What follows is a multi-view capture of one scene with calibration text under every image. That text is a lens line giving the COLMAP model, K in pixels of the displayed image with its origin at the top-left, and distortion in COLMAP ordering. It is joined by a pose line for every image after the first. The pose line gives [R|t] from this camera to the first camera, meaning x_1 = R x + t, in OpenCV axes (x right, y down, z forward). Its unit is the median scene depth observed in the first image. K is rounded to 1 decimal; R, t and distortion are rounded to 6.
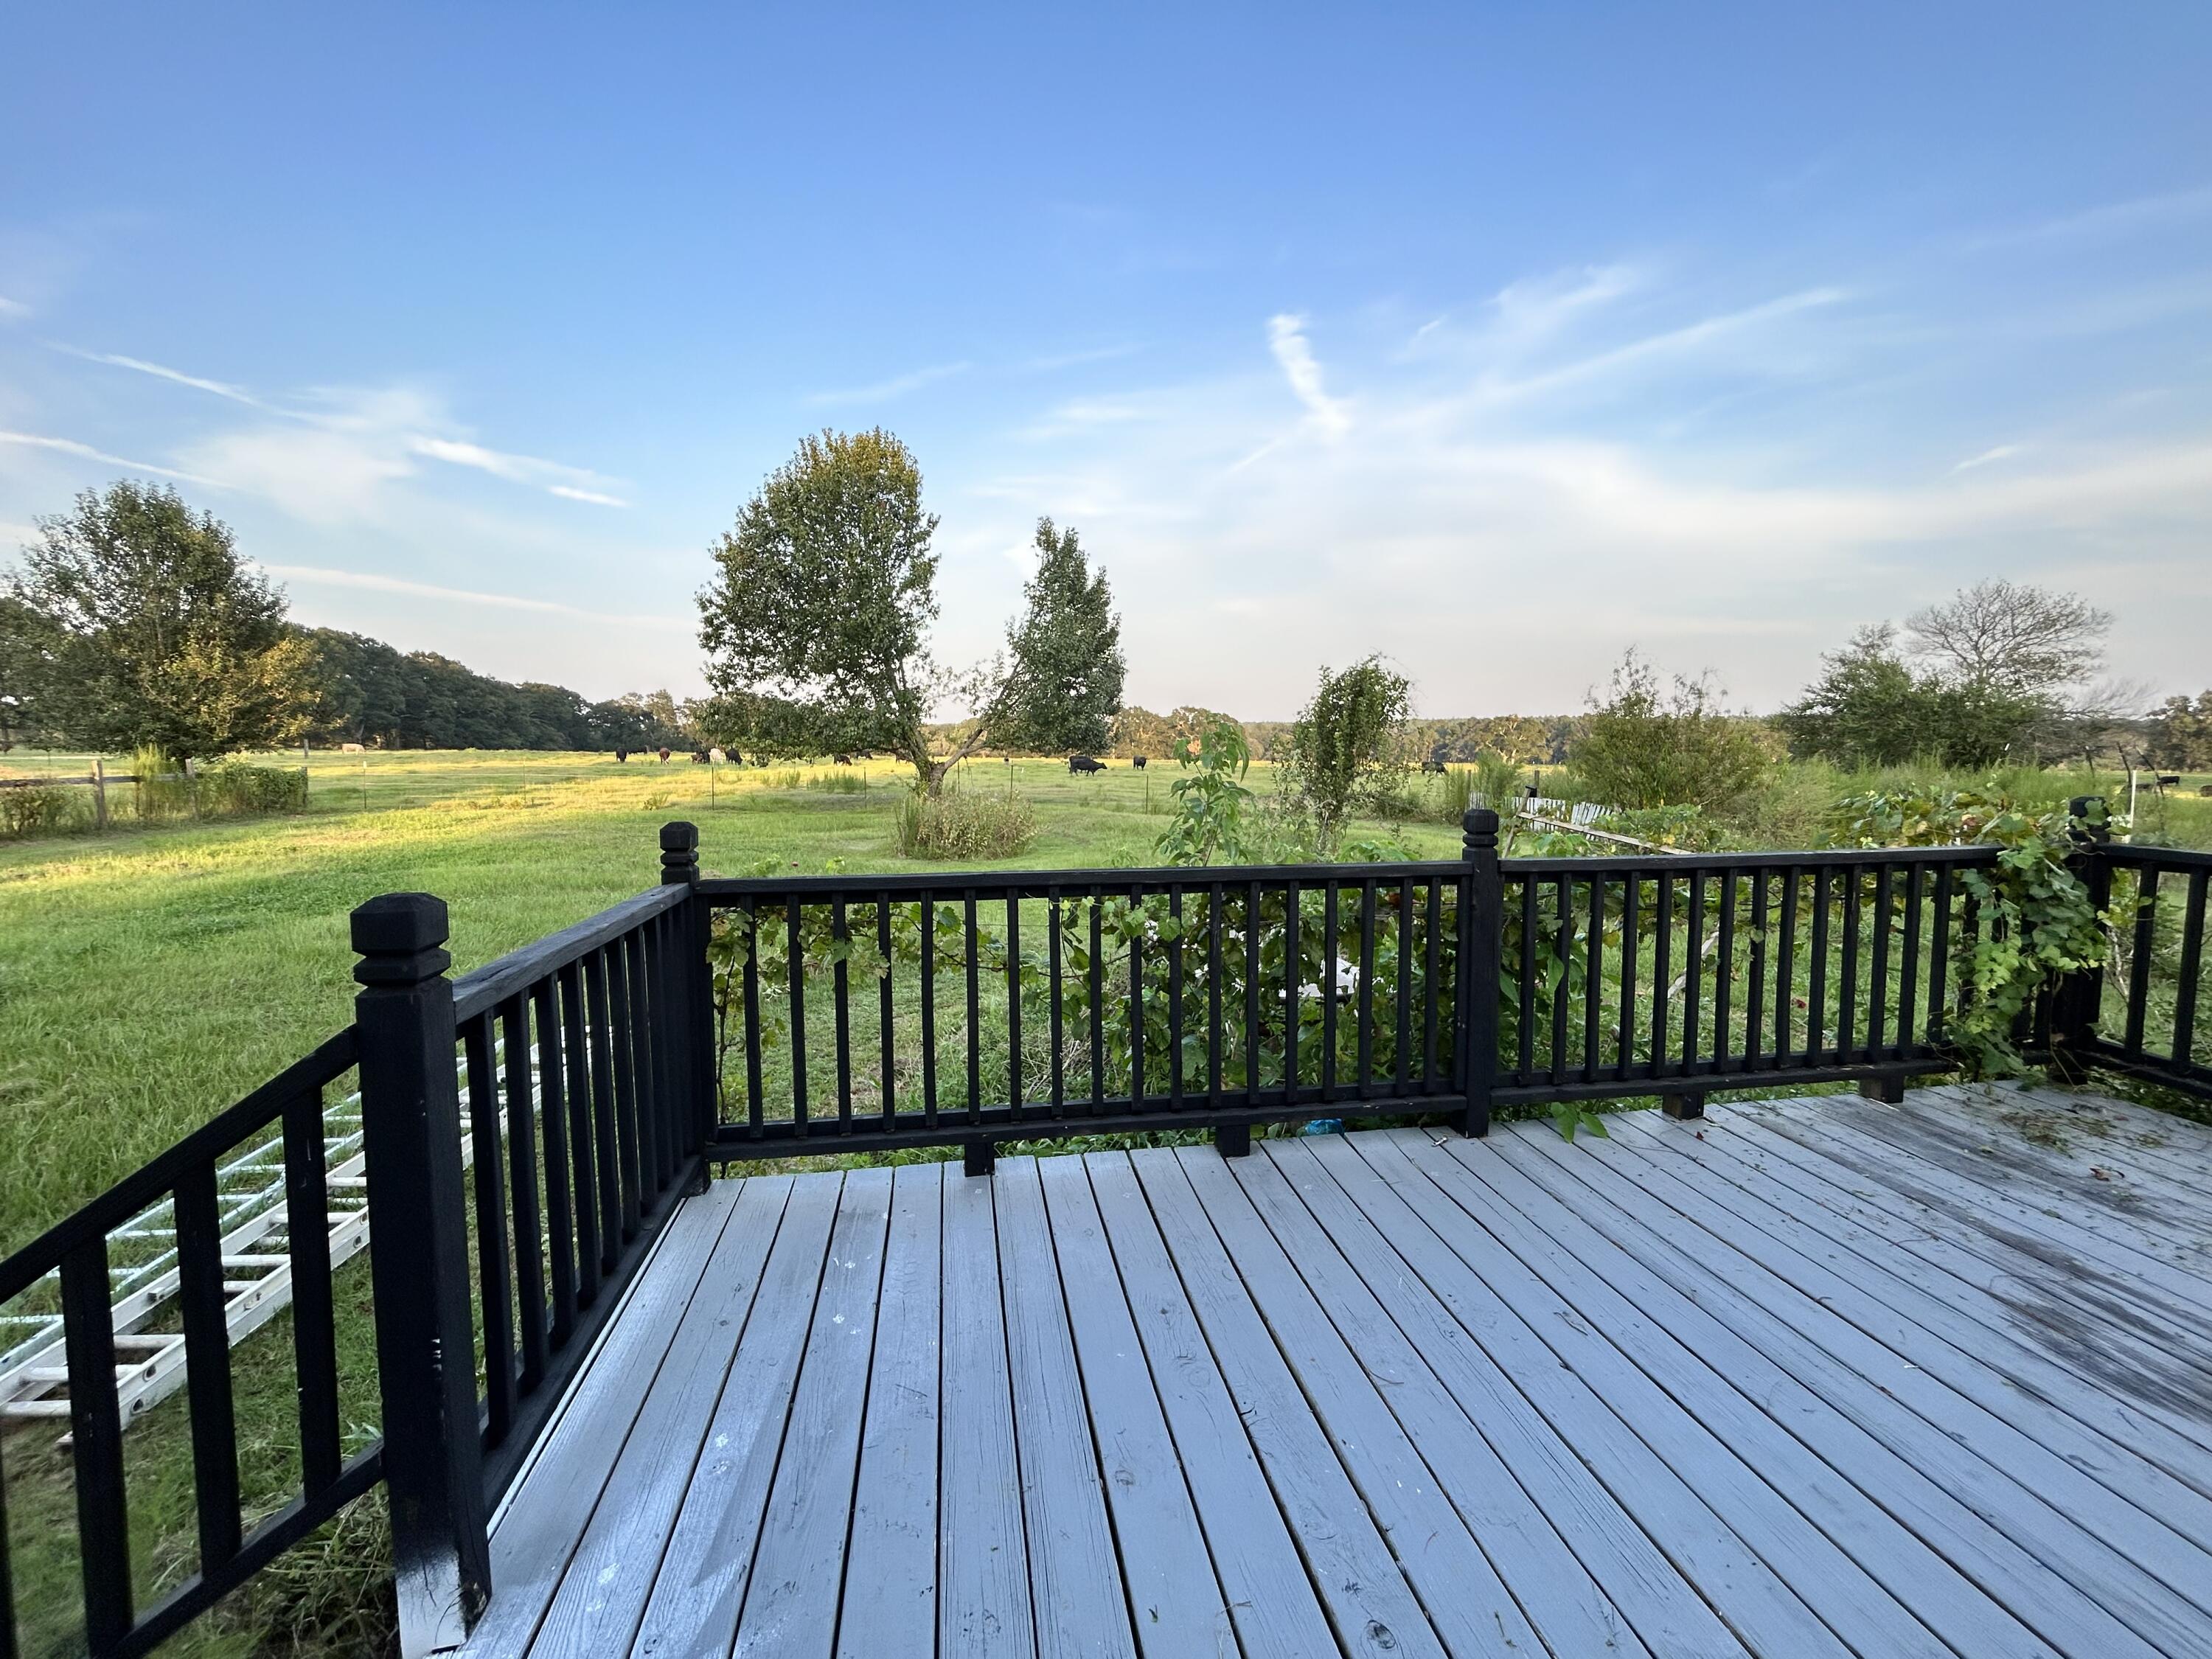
lens RADIAL K [[895.9, 0, 1106.0], [0, 895.9, 827.1], [0, 0, 1]] dist [-0.000619, 0.001383]
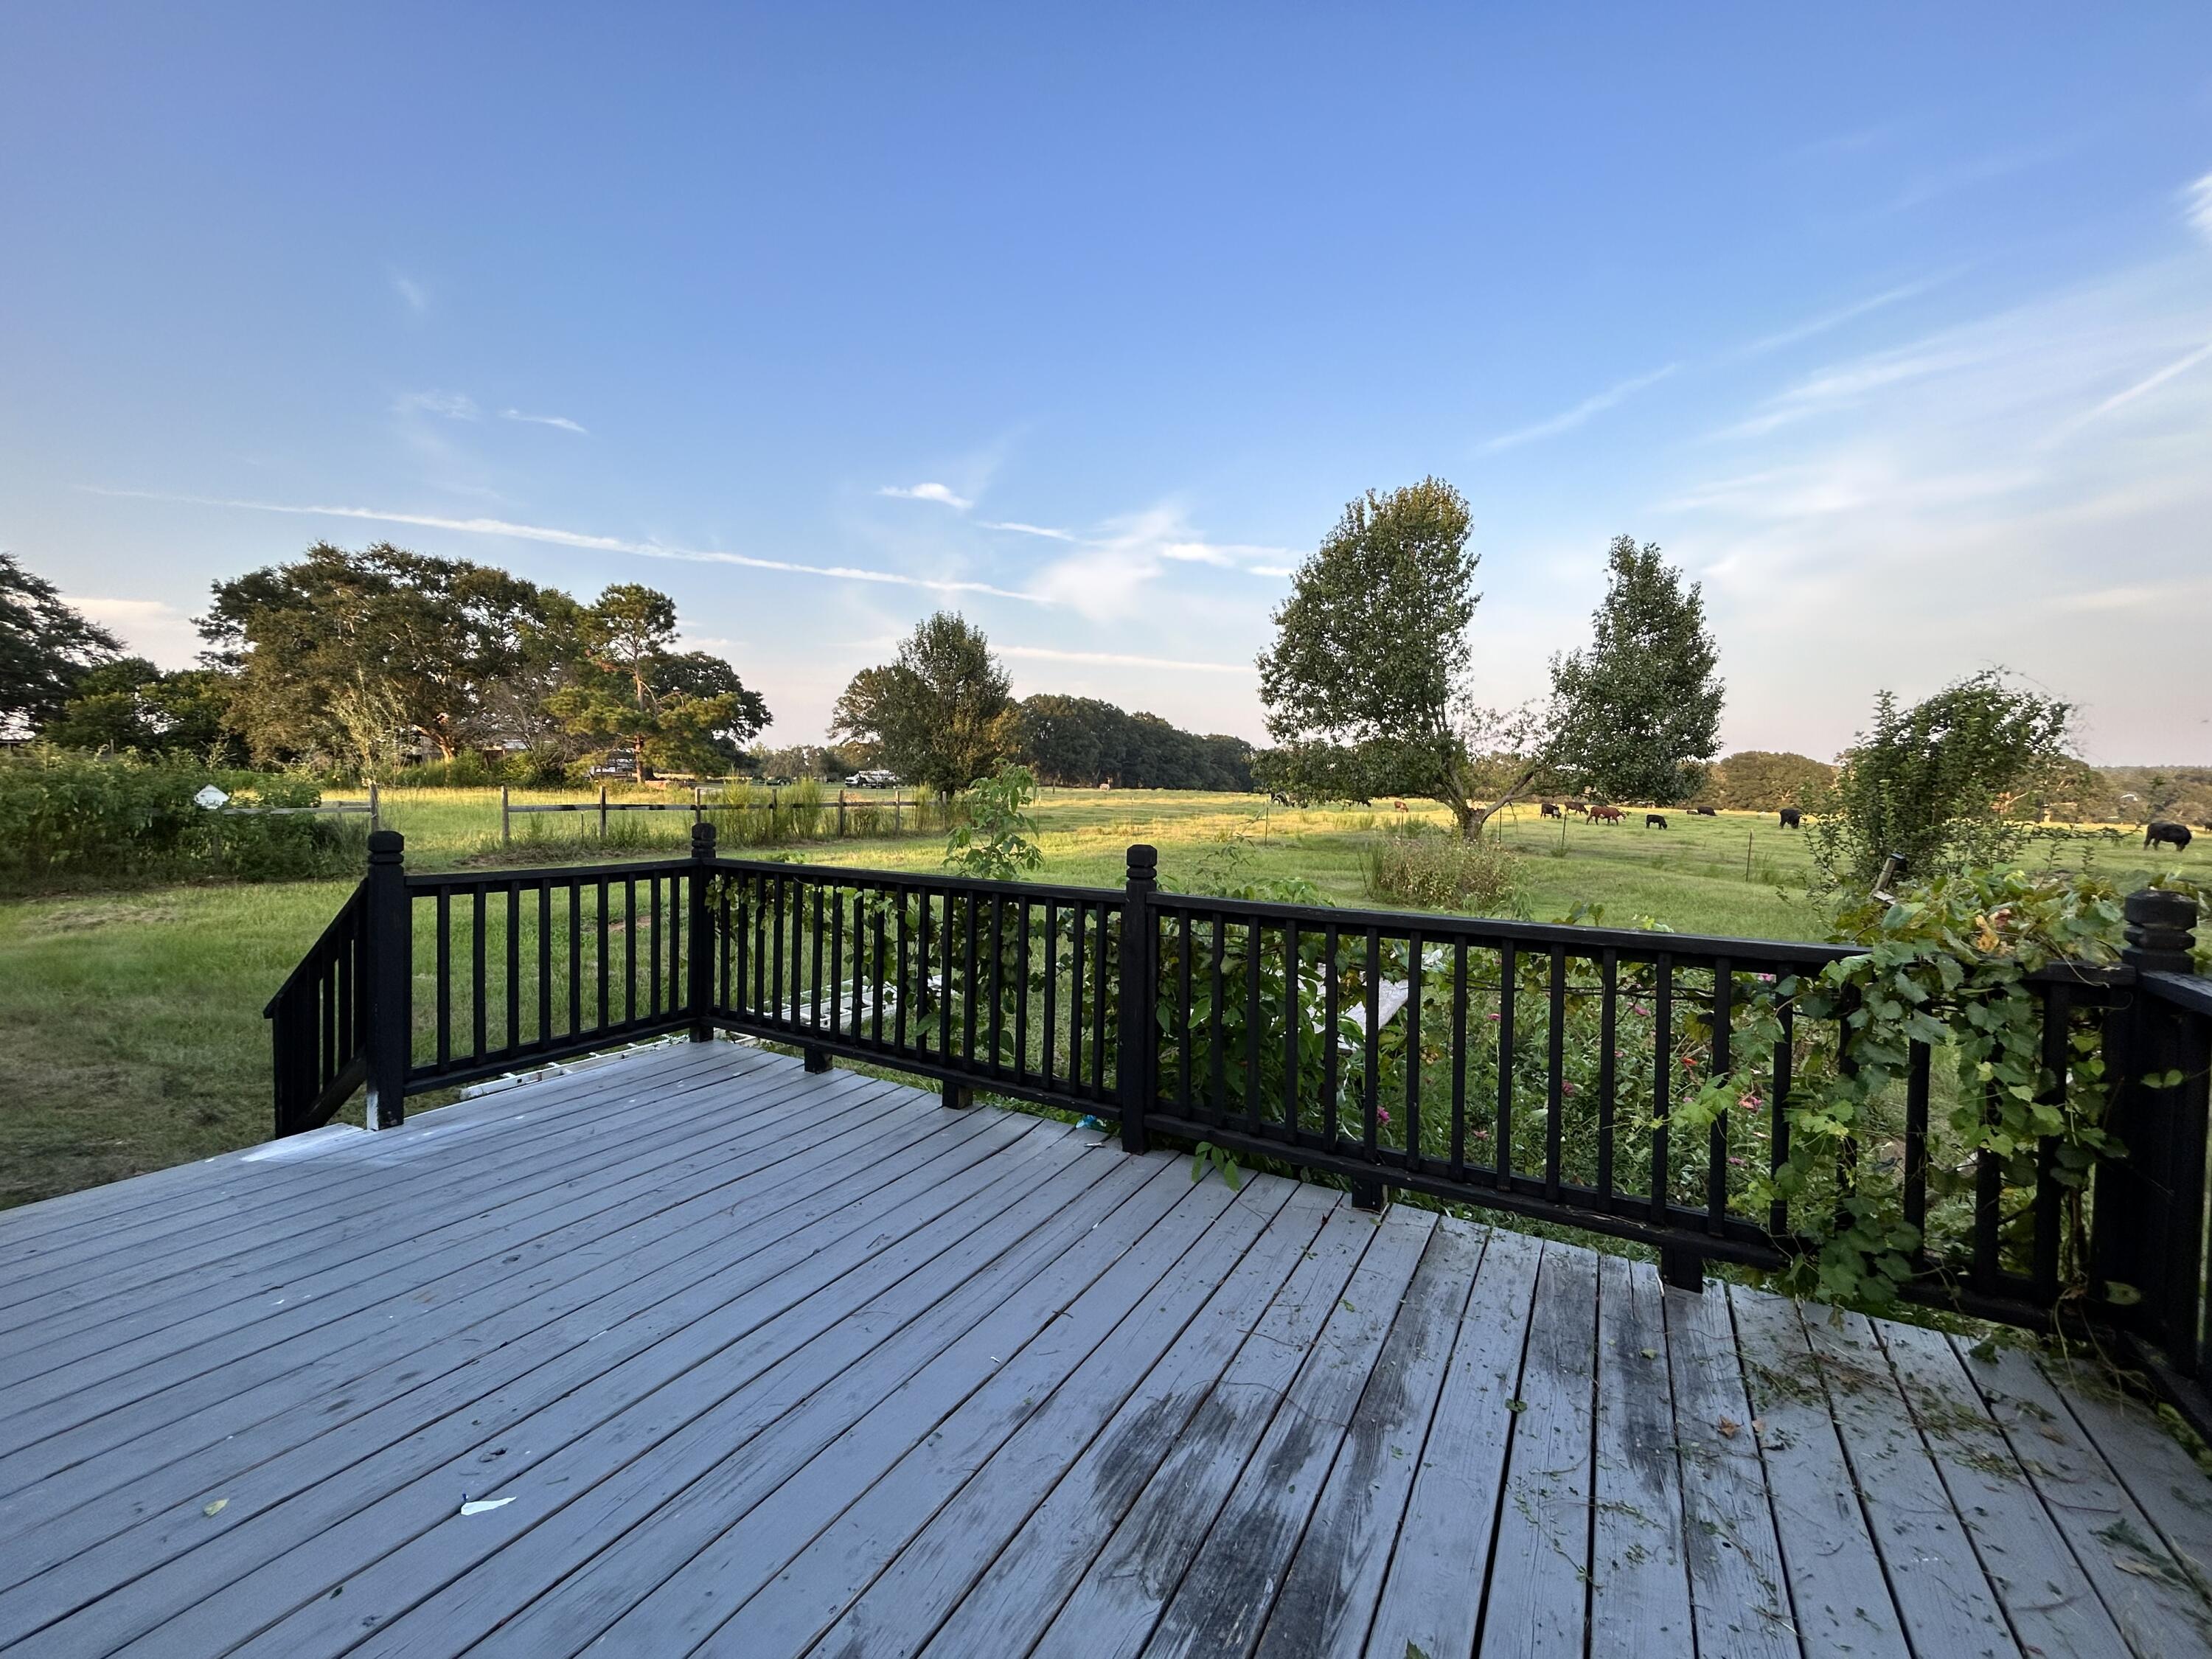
lens RADIAL K [[895.7, 0, 1102.1], [0, 895.7, 819.2], [0, 0, 1]] dist [-0.006394, 0.000259]
pose [[0.767652, 0.037387, -0.639775, 0.123274], [-0.074867, 0.996693, -0.031586, -0.001484], [0.636478, 0.072145, 0.767913, 0.015775]]
